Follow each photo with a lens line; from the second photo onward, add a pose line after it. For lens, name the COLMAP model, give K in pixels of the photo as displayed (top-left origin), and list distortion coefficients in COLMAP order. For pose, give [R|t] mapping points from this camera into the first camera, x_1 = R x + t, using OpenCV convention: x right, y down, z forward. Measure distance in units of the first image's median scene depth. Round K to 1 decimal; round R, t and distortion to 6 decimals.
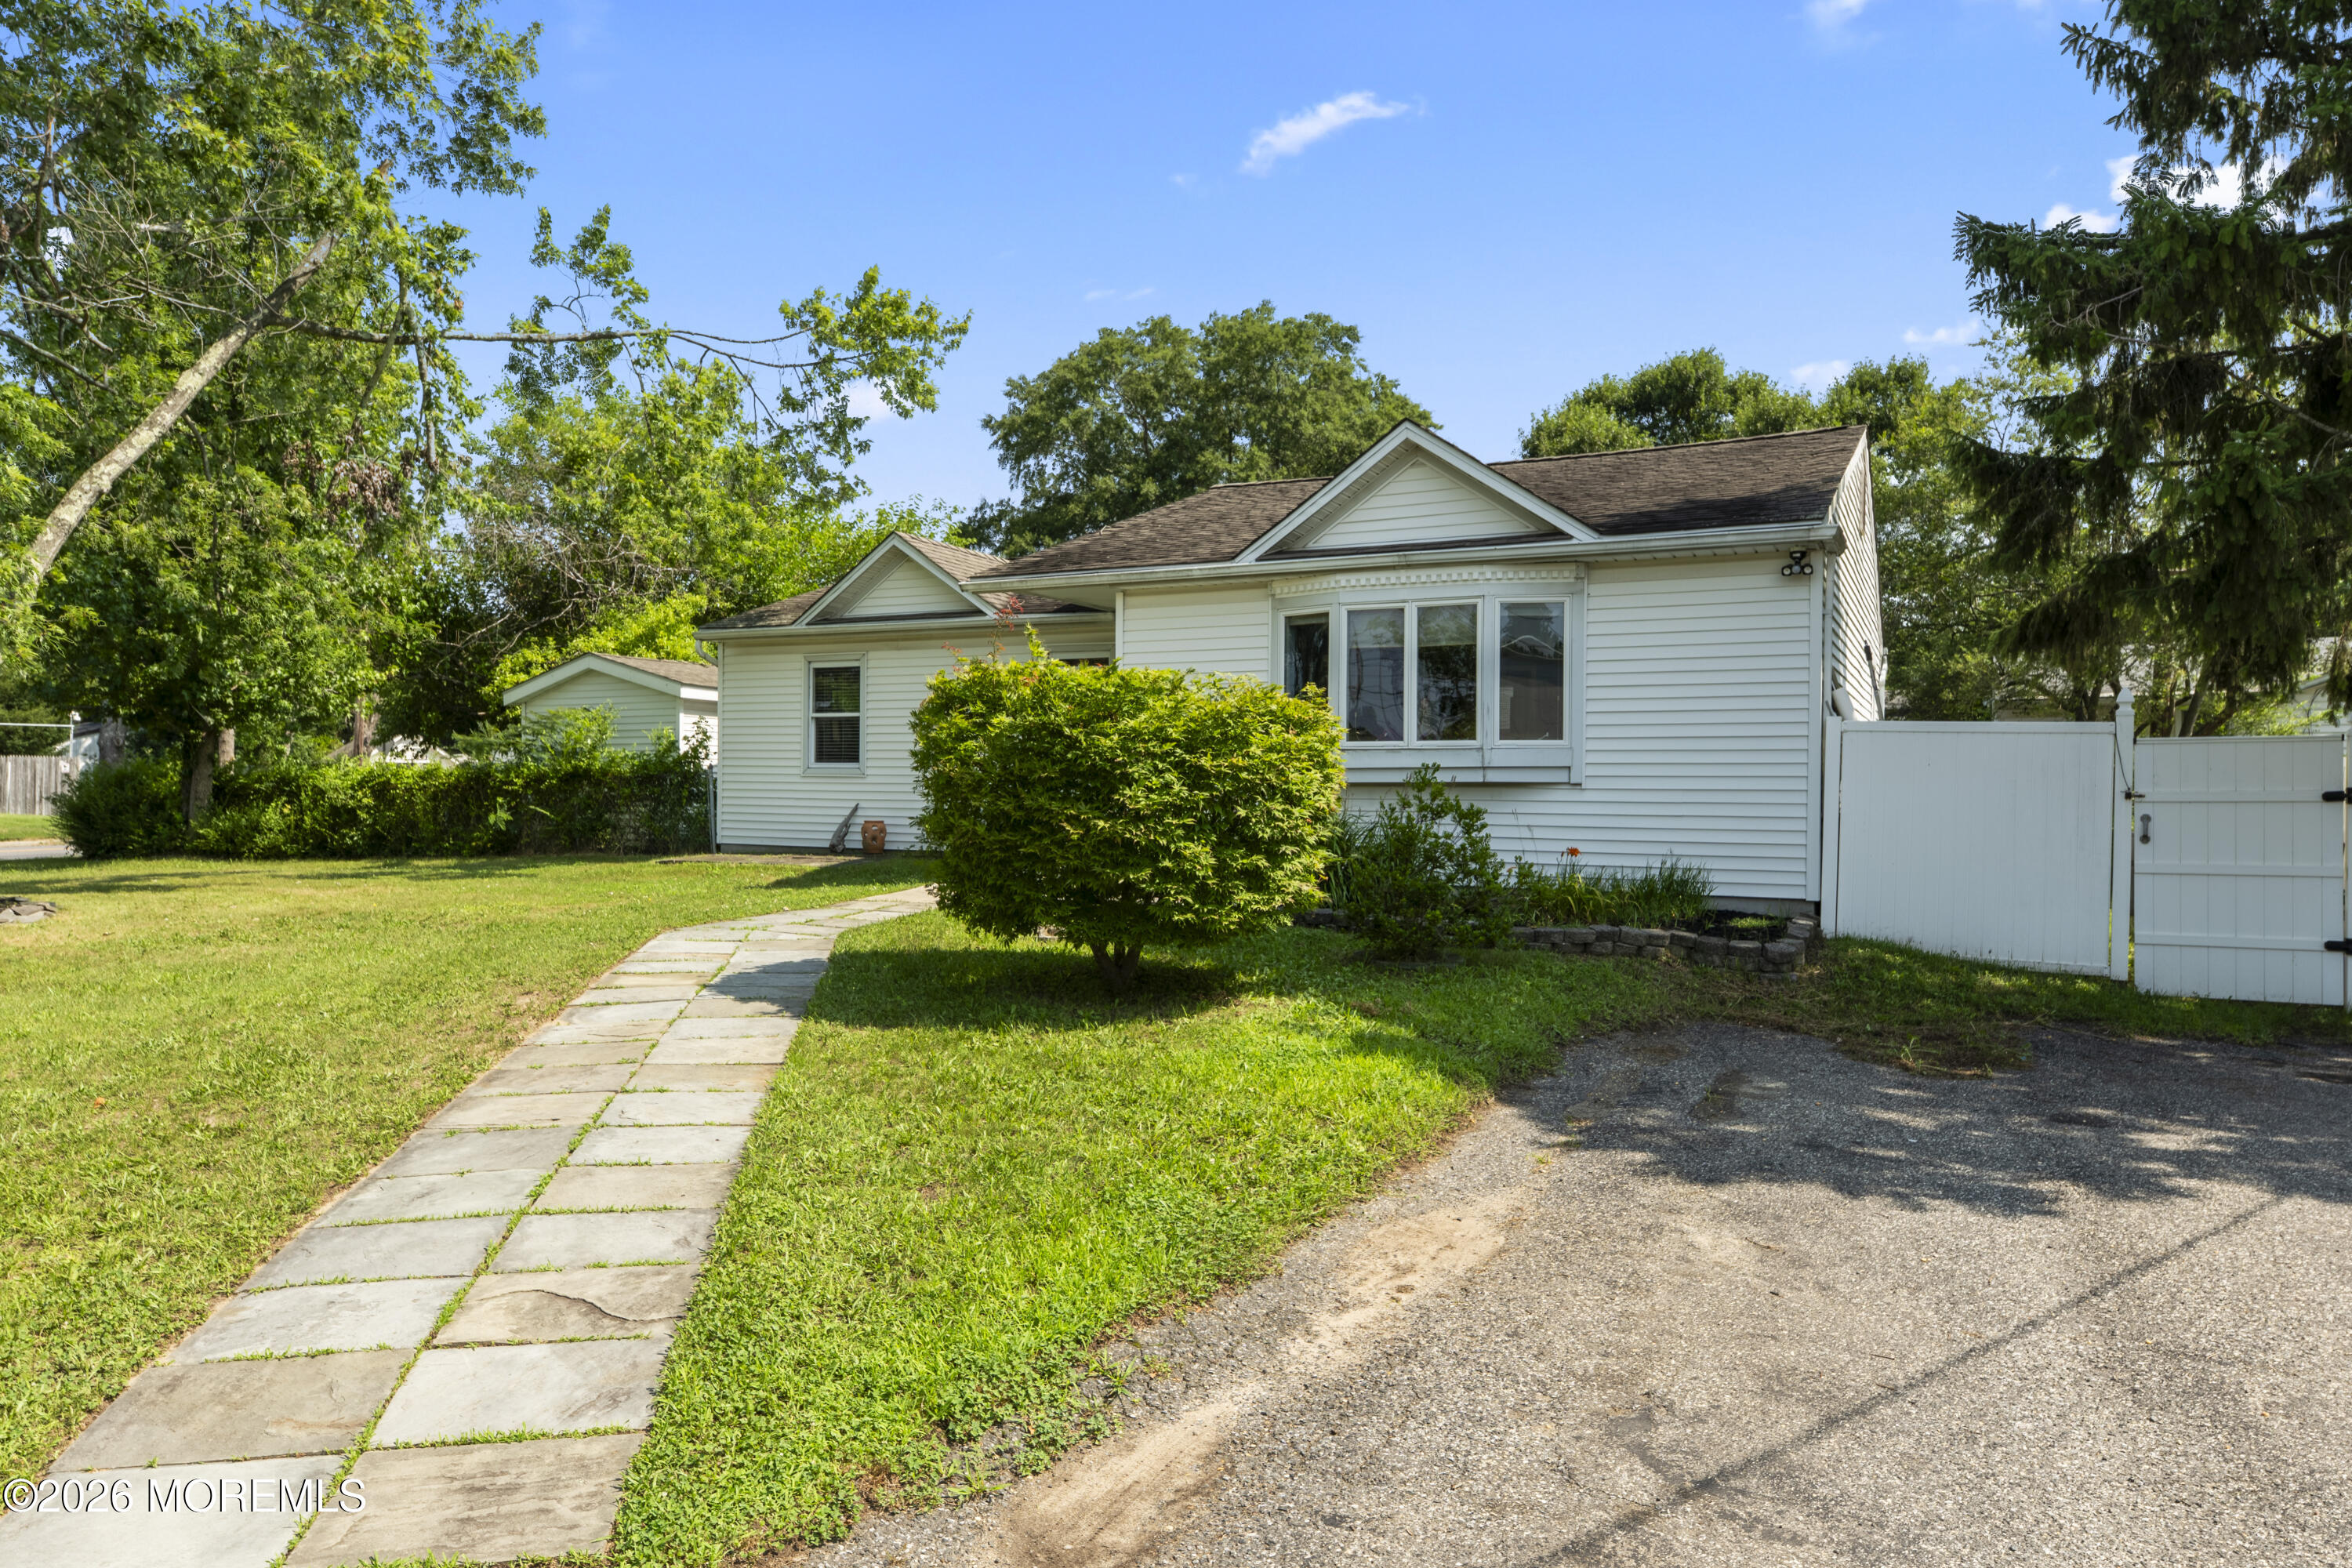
lens RADIAL K [[1523.8, 0, 1178.7], [0, 1523.8, 811.5], [0, 0, 1]] dist [0.011056, 0.006539]
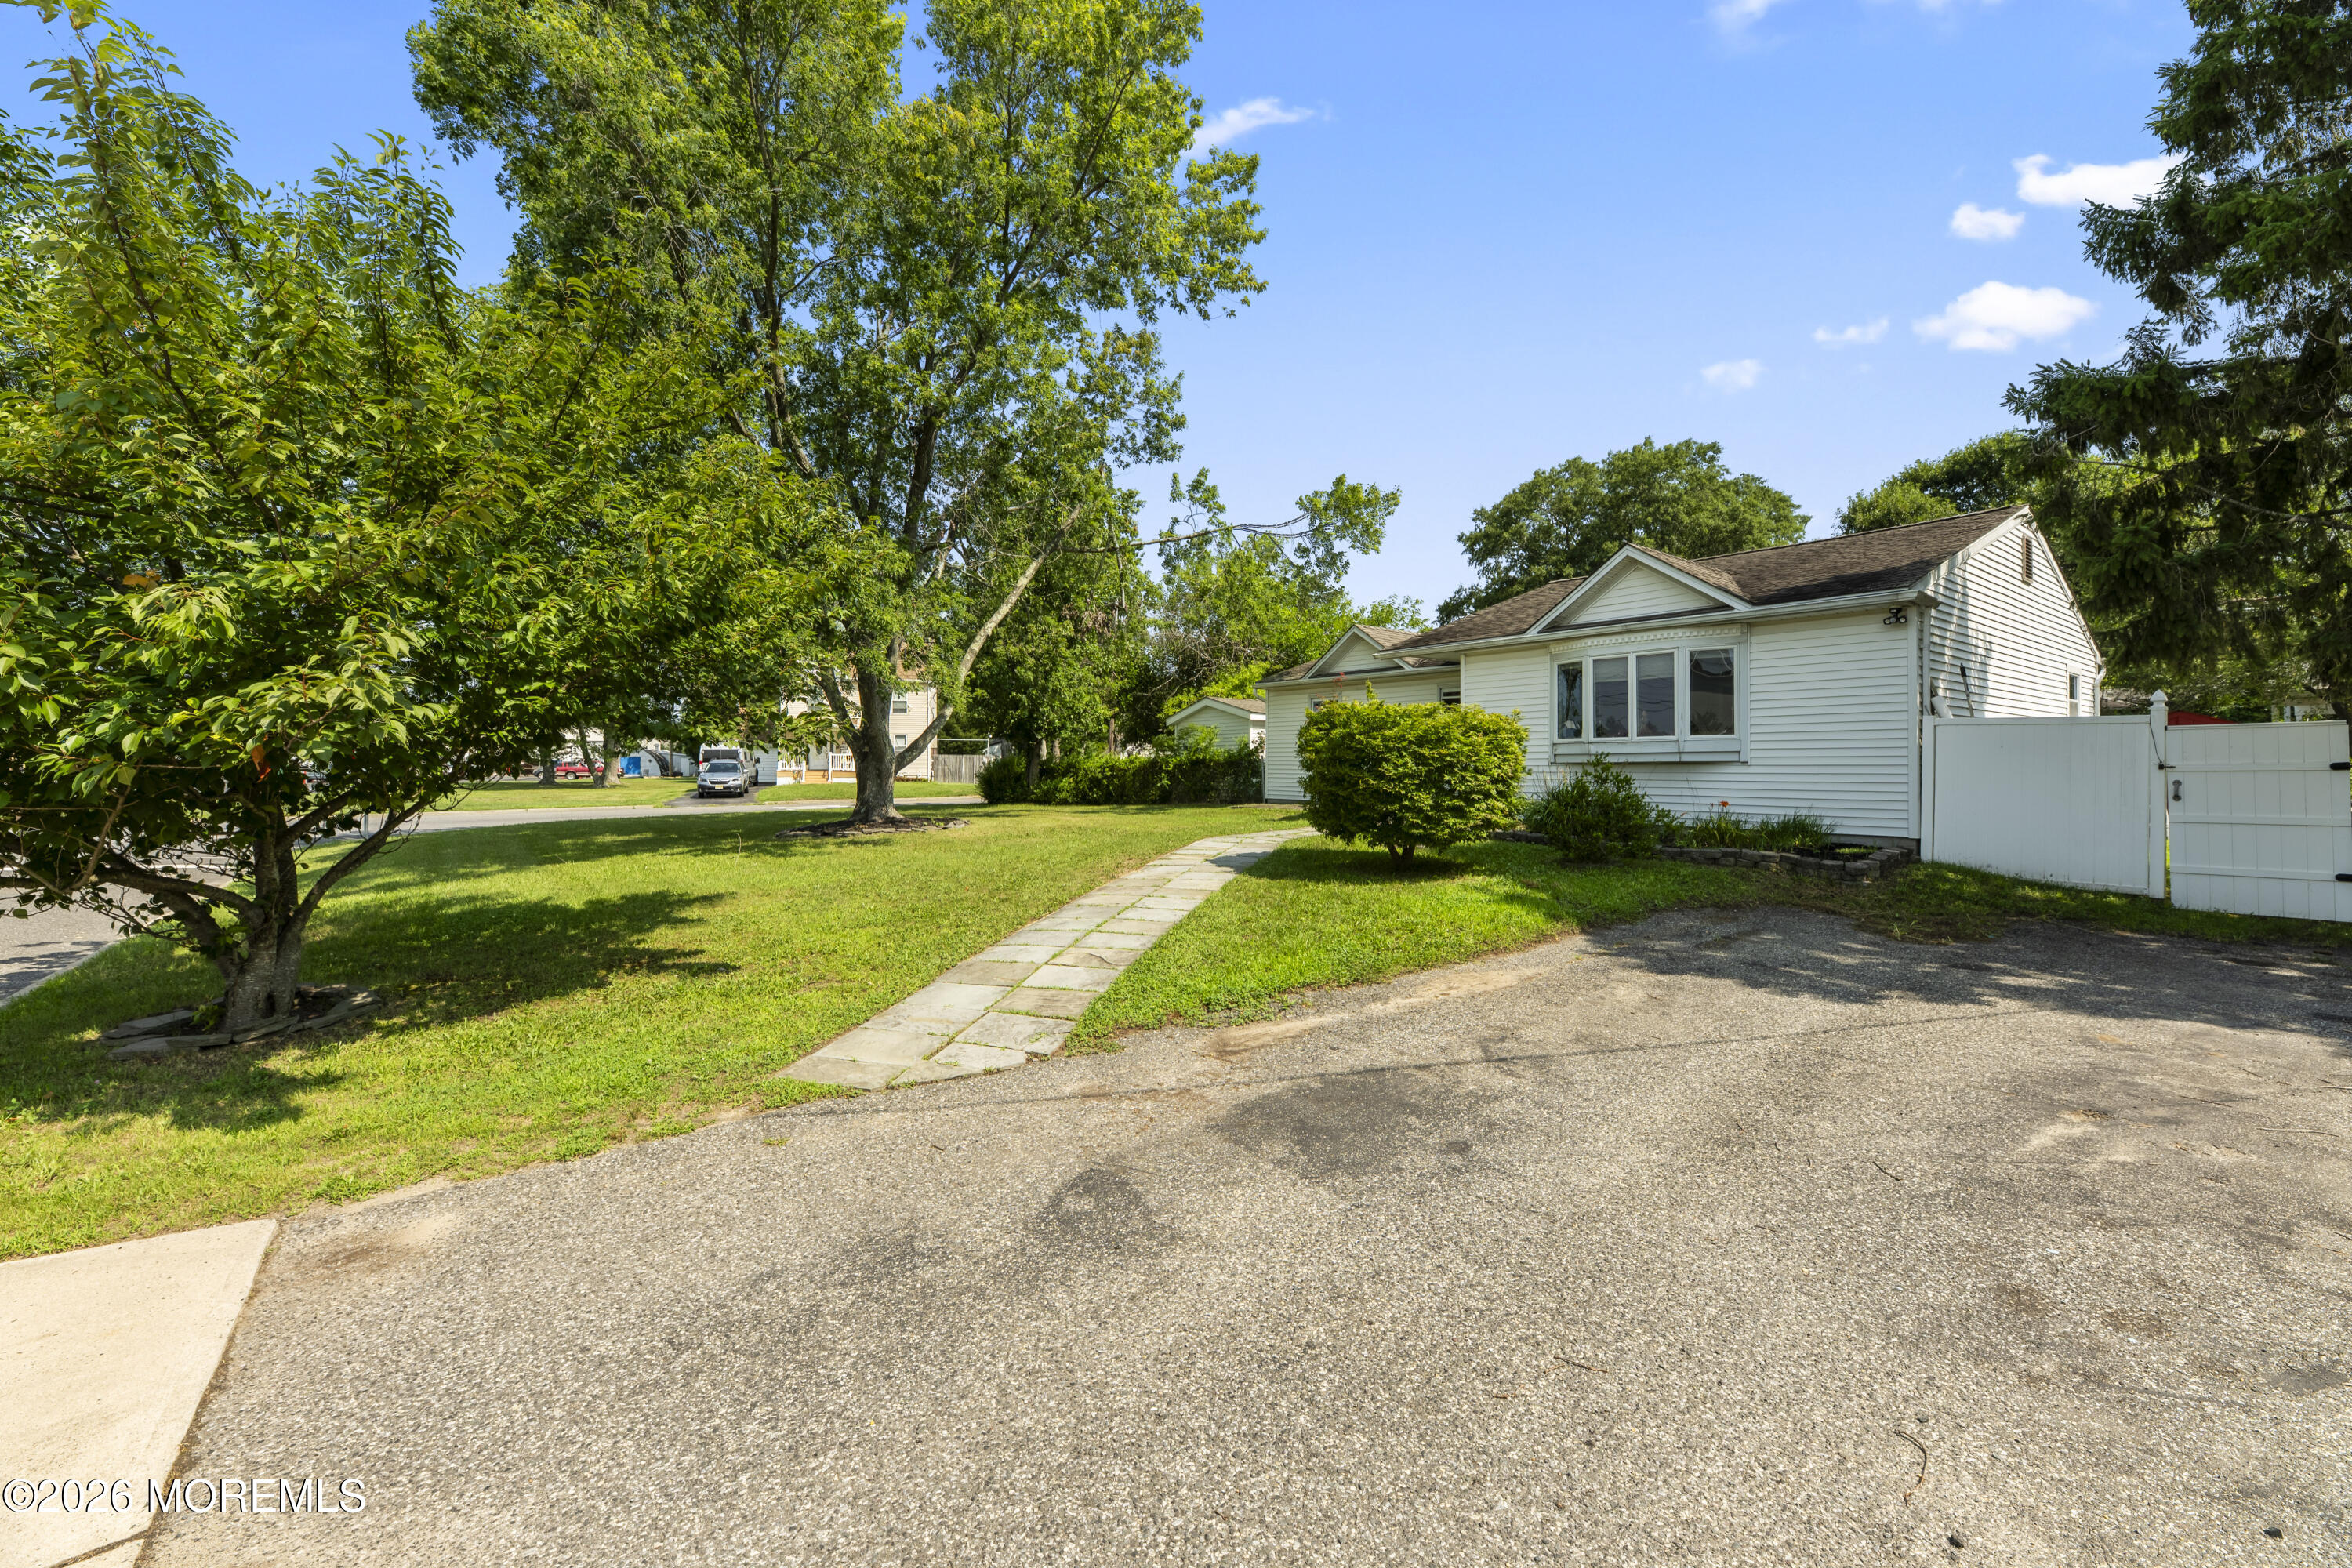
lens RADIAL K [[958.5, 0, 1176.0], [0, 958.5, 784.0], [0, 0, 1]] dist [-0.000222, -0.000039]
pose [[0.905814, 0.001880, -0.423670, 0.146504], [-0.001788, 0.999998, 0.000614, 0.005294], [0.423671, 0.000201, 0.905816, -0.153733]]
